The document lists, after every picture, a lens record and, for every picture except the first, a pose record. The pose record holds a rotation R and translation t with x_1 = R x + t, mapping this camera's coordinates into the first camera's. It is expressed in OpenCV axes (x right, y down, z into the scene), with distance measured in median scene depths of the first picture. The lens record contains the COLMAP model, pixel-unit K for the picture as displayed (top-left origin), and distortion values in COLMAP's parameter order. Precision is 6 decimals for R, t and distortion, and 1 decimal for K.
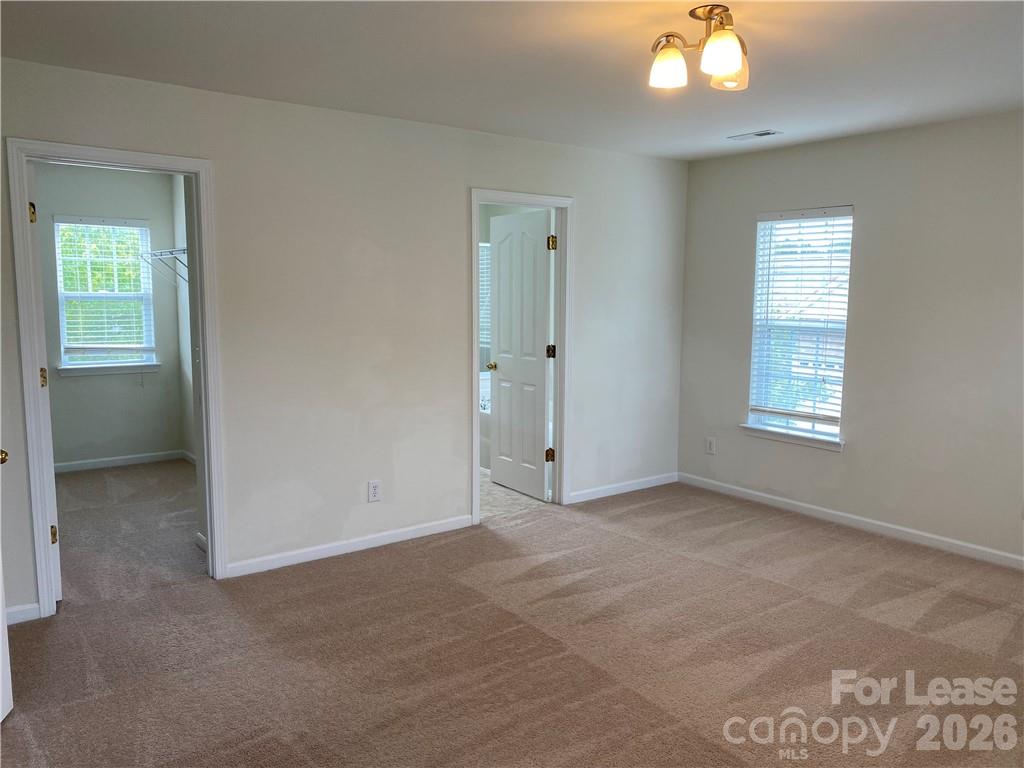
lens RADIAL K [[781.4, 0, 511.9], [0, 781.4, 387.4], [0, 0, 1]] dist [0.052447, -0.017171]
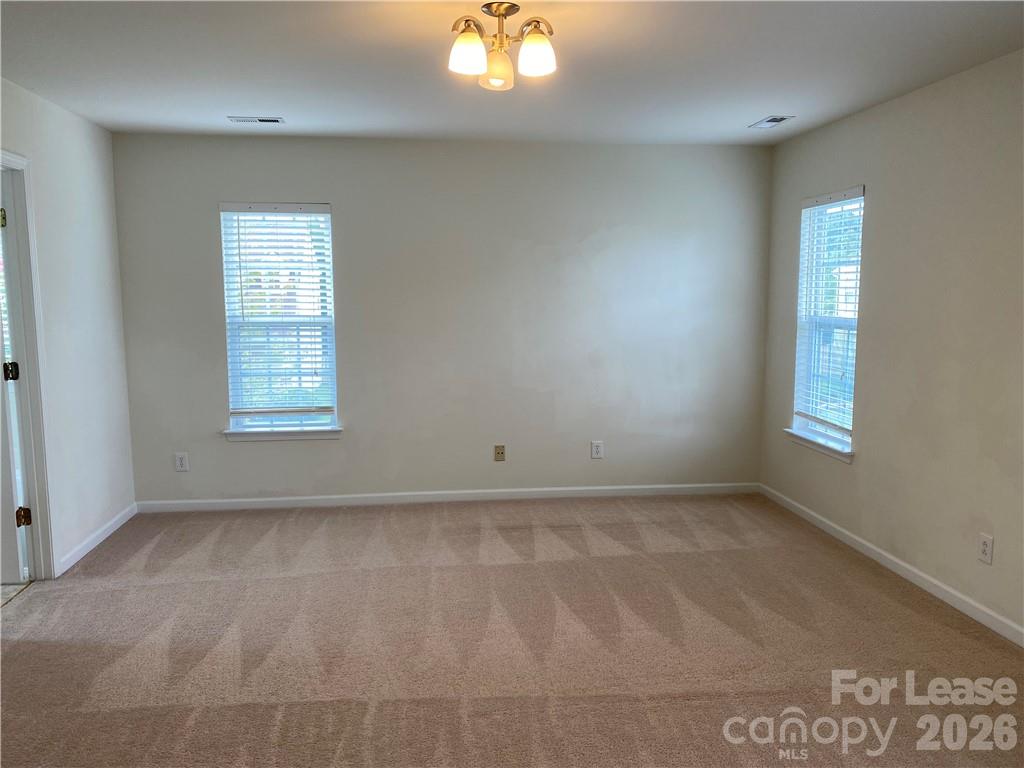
lens RADIAL K [[781.4, 0, 512.2], [0, 781.4, 385.8], [0, 0, 1]] dist [0.052447, -0.017171]
pose [[0.518962, -0.115142, 0.847007, -0.346223], [0.114503, 0.991320, 0.064603, -0.029572], [-0.847094, 0.063459, 0.527641, 0.250229]]
